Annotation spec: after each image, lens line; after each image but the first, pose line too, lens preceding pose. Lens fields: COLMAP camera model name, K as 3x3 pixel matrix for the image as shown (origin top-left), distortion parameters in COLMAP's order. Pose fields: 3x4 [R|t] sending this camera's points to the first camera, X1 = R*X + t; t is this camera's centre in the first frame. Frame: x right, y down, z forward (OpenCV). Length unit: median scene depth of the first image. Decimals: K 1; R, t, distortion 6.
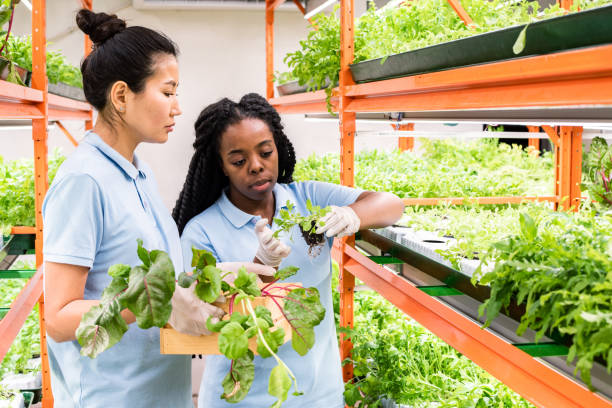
lens RADIAL K [[1021.0, 0, 306.0], [0, 1021.0, 204.0], [0, 0, 1]] dist [-0.157622, -0.033563]
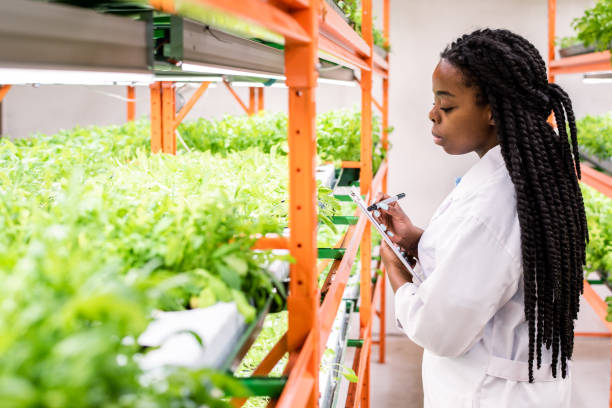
lens RADIAL K [[1041.9, 0, 306.0], [0, 1041.9, 204.0], [0, 0, 1]] dist [-0.169759, -0.004420]
pose [[0.968880, 0.032374, -0.245403, -0.025293], [-0.025359, 0.999176, 0.031689, 0.033039], [0.246227, -0.024480, 0.968903, -0.201242]]
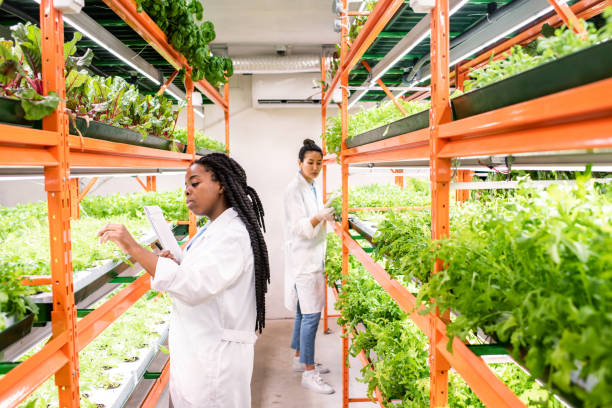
lens RADIAL K [[618.9, 0, 306.0], [0, 618.9, 204.0], [0, 0, 1]] dist [-0.128143, 0.174012]
pose [[0.993071, -0.001569, -0.117503, 0.106581], [-0.001261, 0.999711, -0.024004, 0.017117], [0.117507, 0.023986, 0.992782, -0.196386]]
